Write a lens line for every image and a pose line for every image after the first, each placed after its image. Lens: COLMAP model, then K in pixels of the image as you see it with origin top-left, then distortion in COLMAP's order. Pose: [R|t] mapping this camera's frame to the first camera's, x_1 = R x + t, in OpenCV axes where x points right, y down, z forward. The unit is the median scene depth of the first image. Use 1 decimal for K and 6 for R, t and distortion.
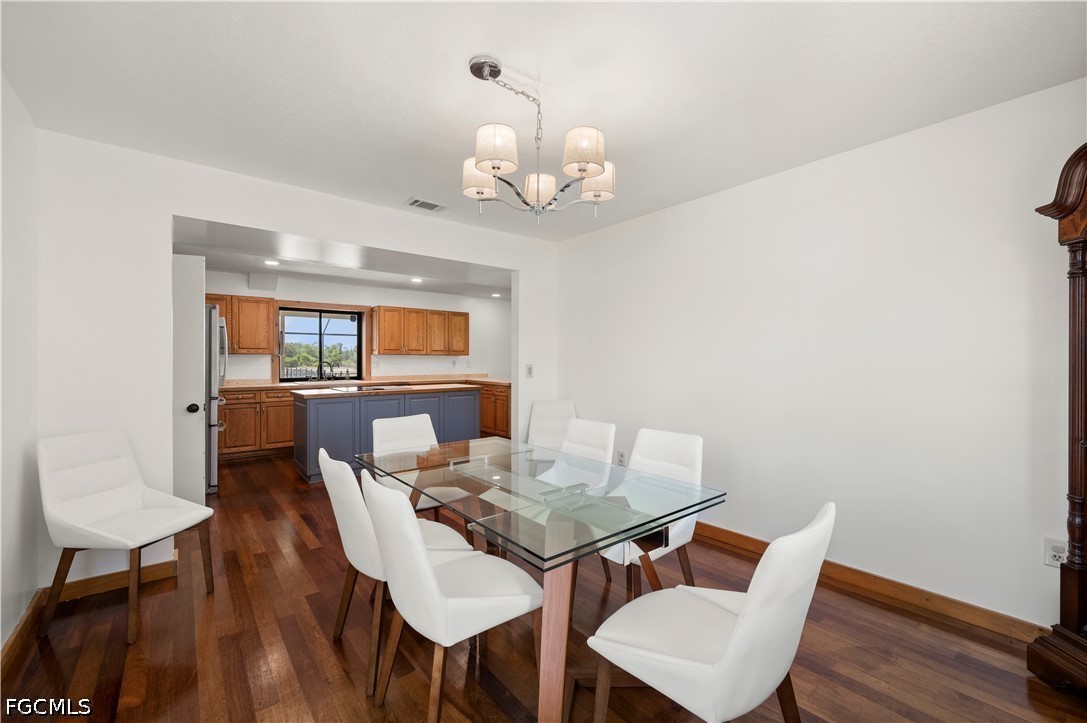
lens RADIAL K [[444.7, 0, 539.5], [0, 444.7, 357.9], [0, 0, 1]] dist [0.000213, 0.000002]
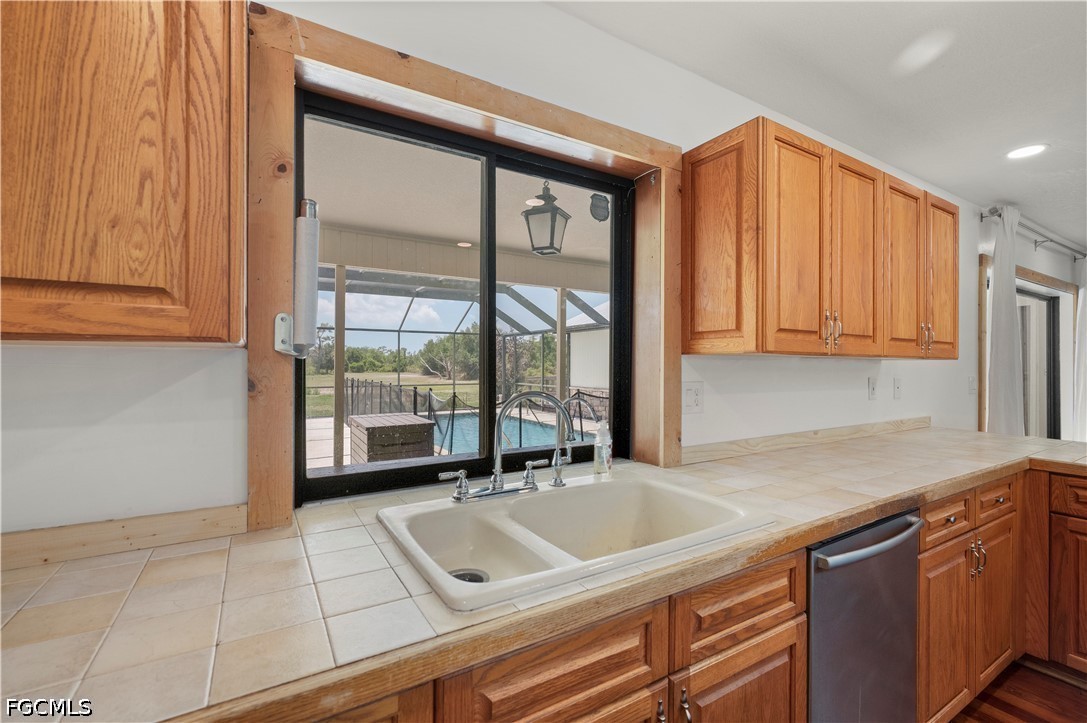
lens RADIAL K [[472.8, 0, 544.2], [0, 472.8, 363.6], [0, 0, 1]] dist [0.000797, 0.000177]
pose [[0.991192, 0.003060, -0.132400, -0.420638], [-0.003056, 0.999995, 0.000233, -0.002350], [0.132400, 0.000173, 0.991196, 0.749400]]
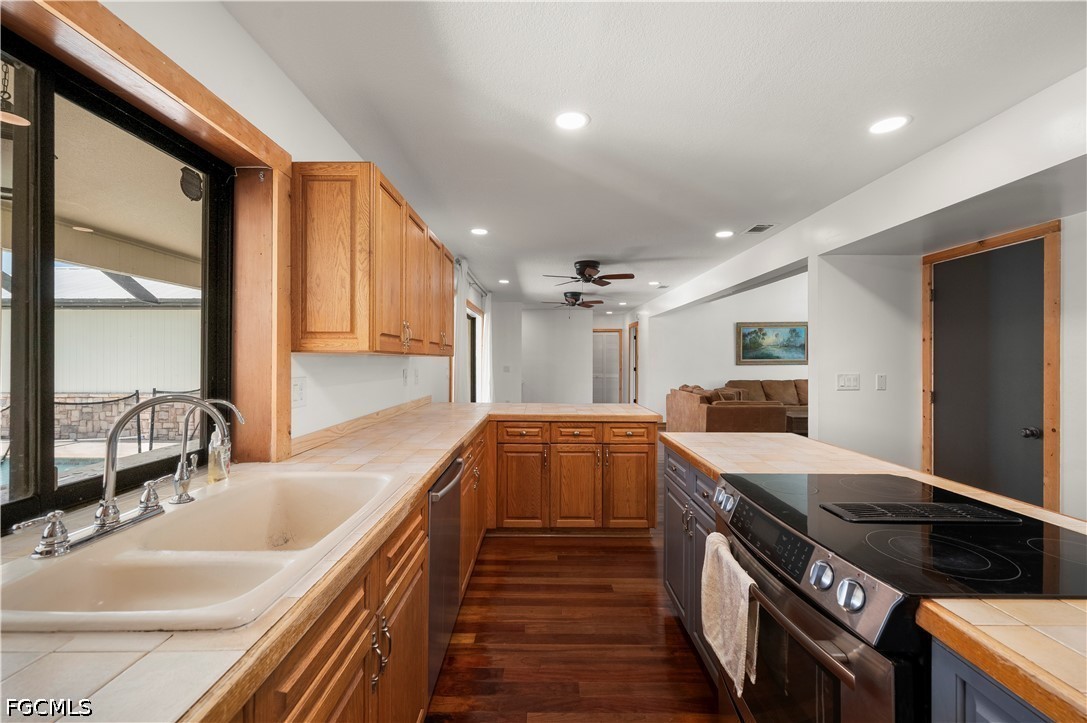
lens RADIAL K [[437.9, 0, 545.2], [0, 437.9, 359.3], [0, 0, 1]] dist [-0.000035, 0.000346]
pose [[0.625050, 0.000175, 0.780585, -0.485943], [-0.003016, 0.999993, 0.002191, -0.004252], [-0.780579, -0.003724, 0.625046, 0.743052]]
